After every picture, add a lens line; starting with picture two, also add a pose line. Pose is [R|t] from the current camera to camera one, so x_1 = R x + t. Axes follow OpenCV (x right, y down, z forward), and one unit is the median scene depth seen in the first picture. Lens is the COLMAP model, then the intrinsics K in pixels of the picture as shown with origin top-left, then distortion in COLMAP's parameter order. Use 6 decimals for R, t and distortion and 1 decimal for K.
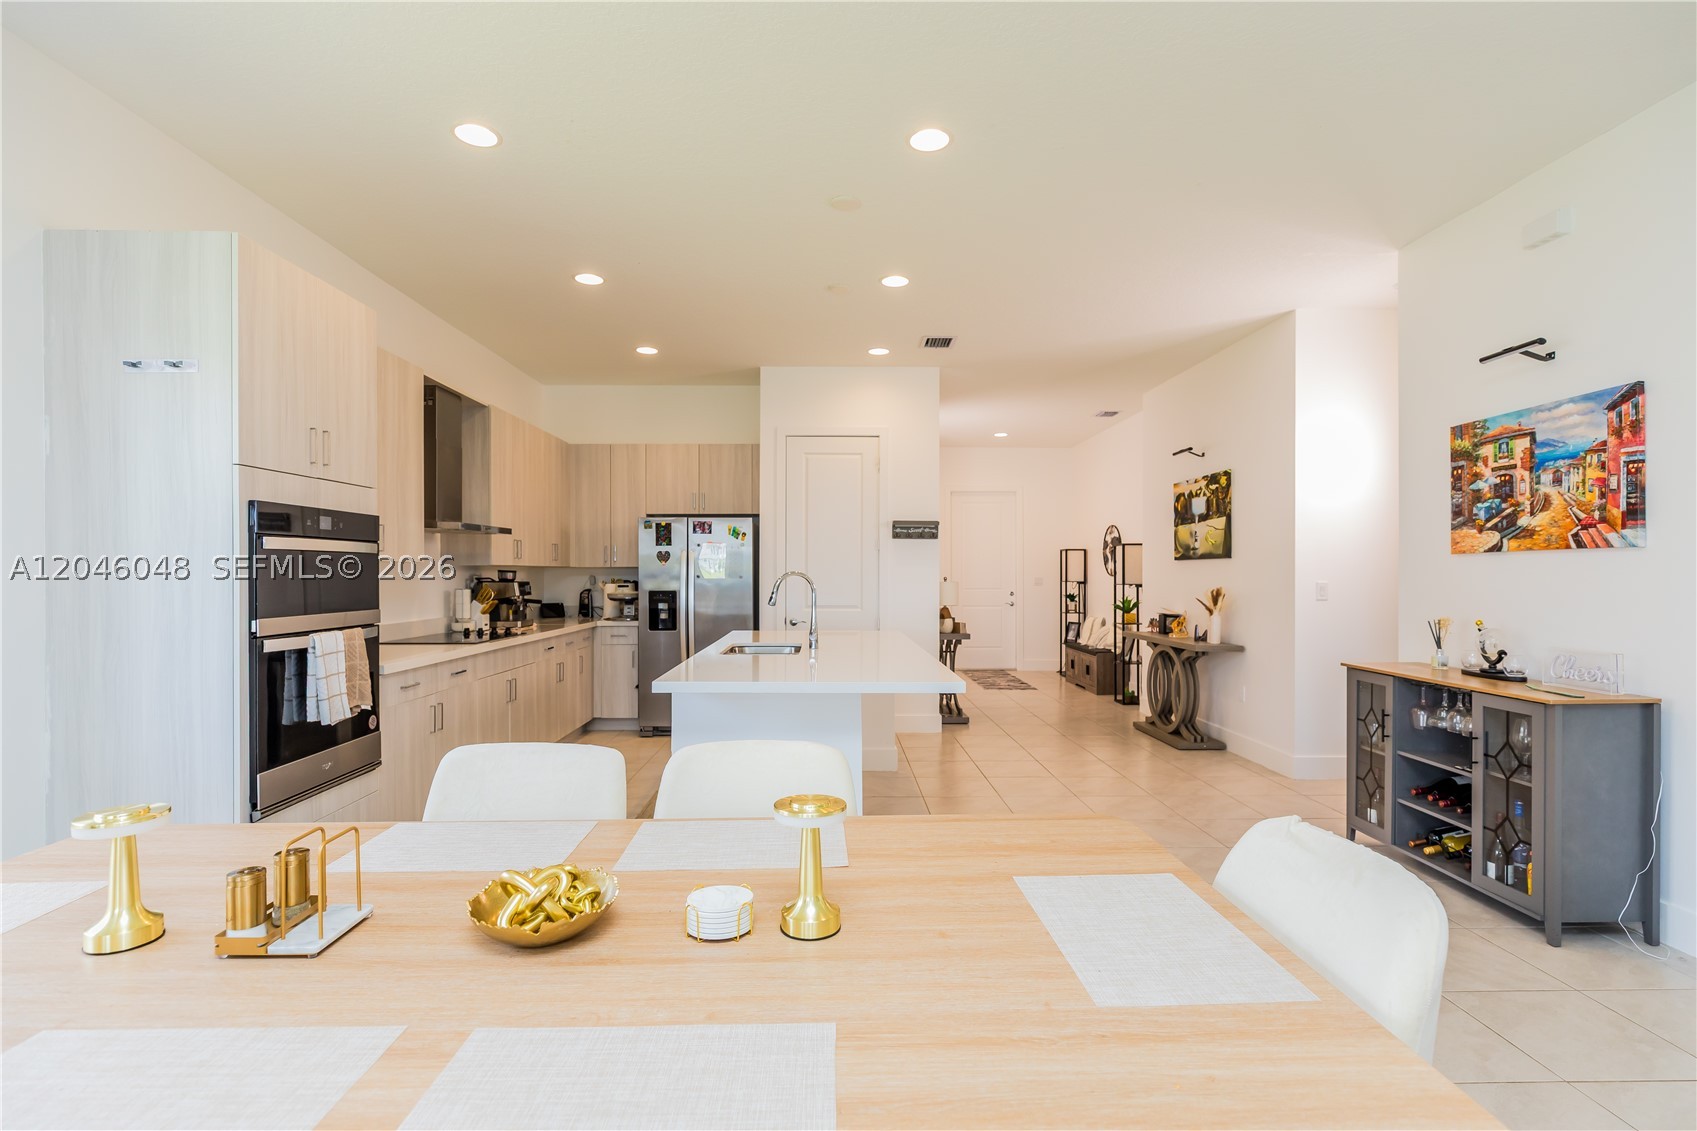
lens RADIAL K [[869.8, 0, 849.8], [0, 869.8, 554.1], [0, 0, 1]] dist [-0.014126, 0.000119]
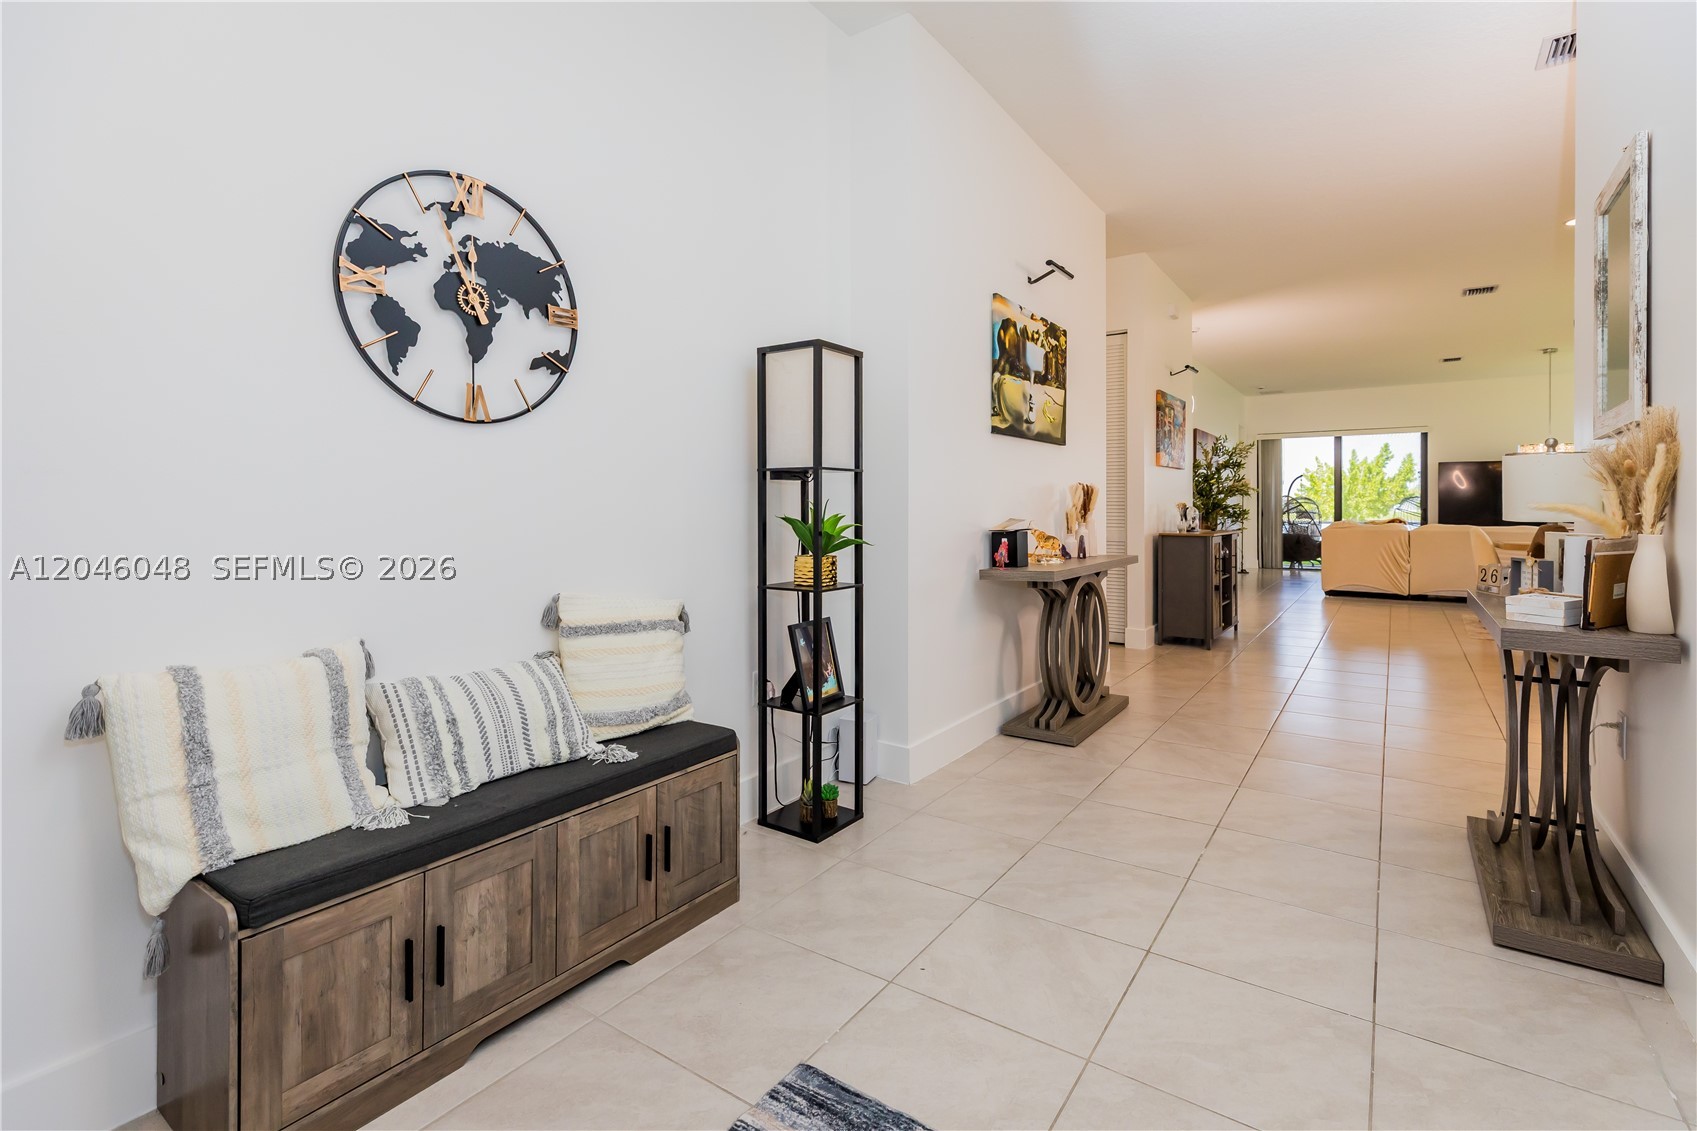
lens RADIAL K [[783.9, 0, 854.7], [0, 783.9, 505.0], [0, 0, 1]] dist [0.002843, -0.000518]
pose [[-0.804324, -0.000714, 0.594191, 0.157147], [-0.014090, 0.999741, -0.017871, 0.064516], [-0.594025, -0.022746, -0.804125, 1.492552]]
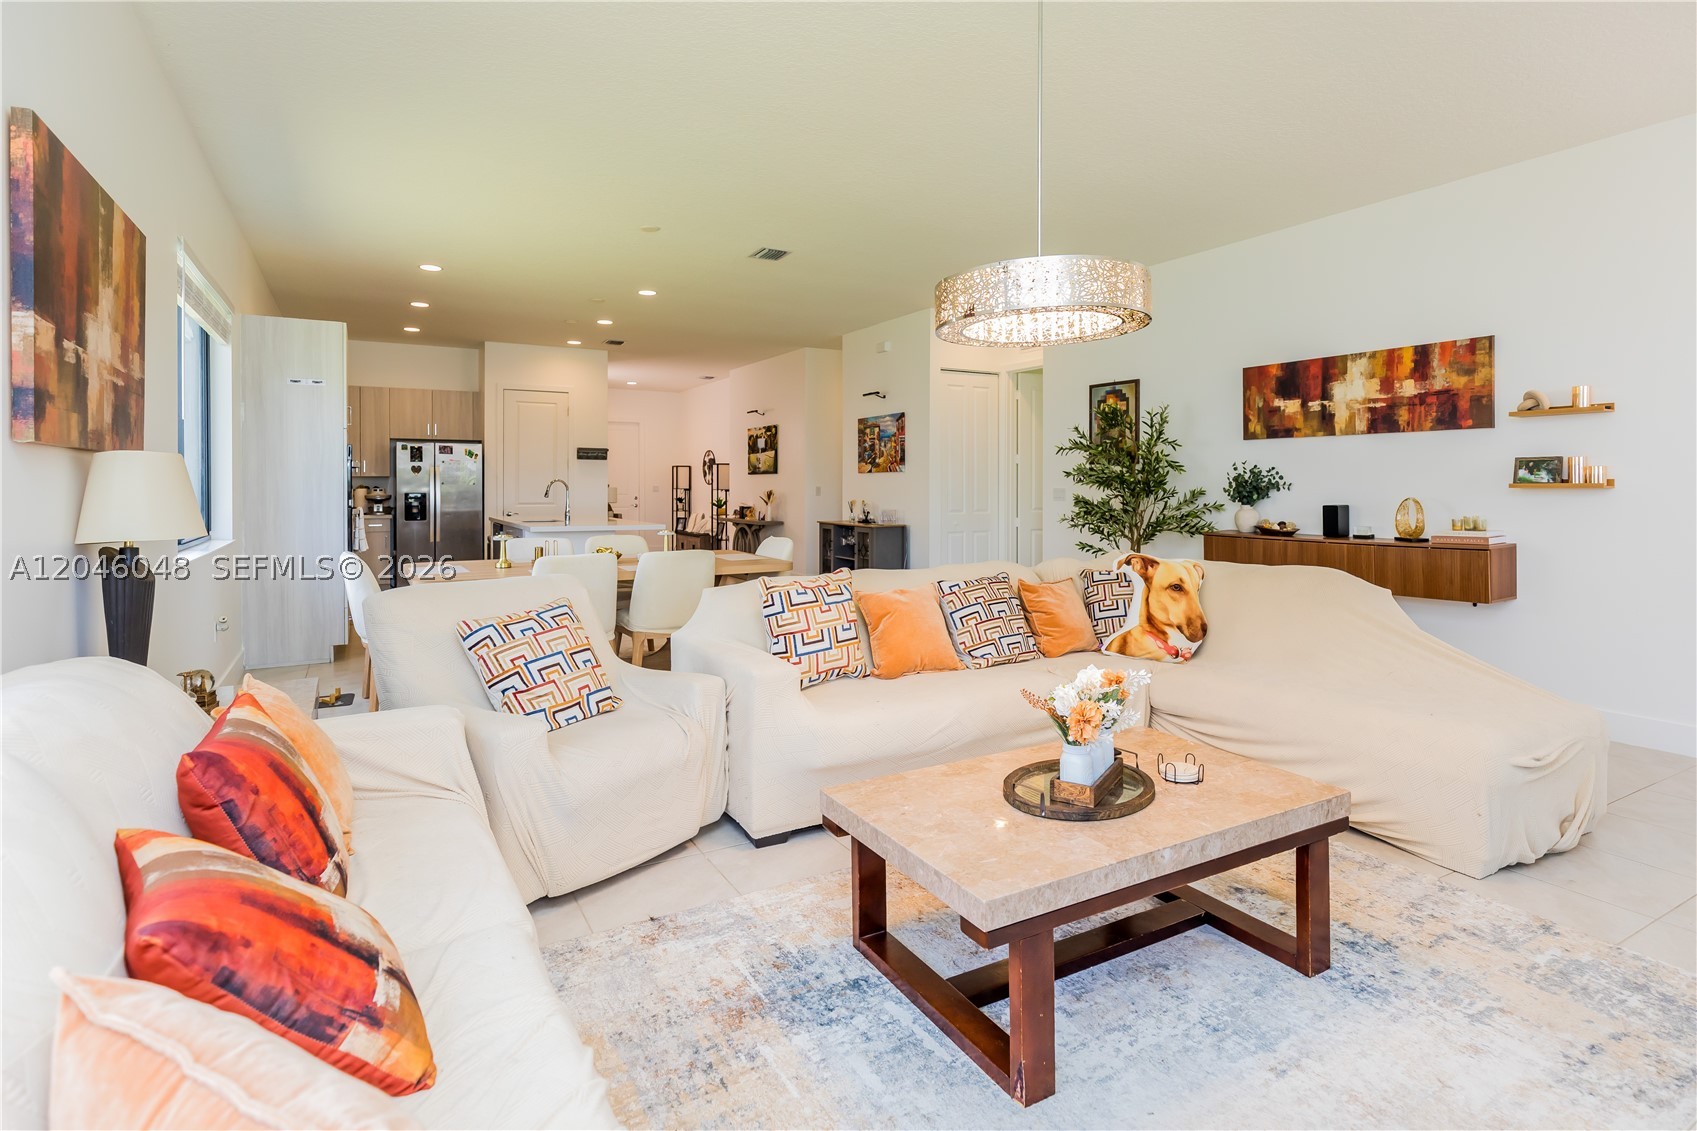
lens RADIAL K [[869.8, 0, 846.1], [0, 869.8, 557.5], [0, 0, 1]] dist [-0.014126, 0.000119]
pose [[0.893386, -0.034478, 0.447965, -0.228458], [-0.012388, 0.994782, 0.101269, -0.006133], [-0.449119, -0.096022, 0.888297, -0.630191]]
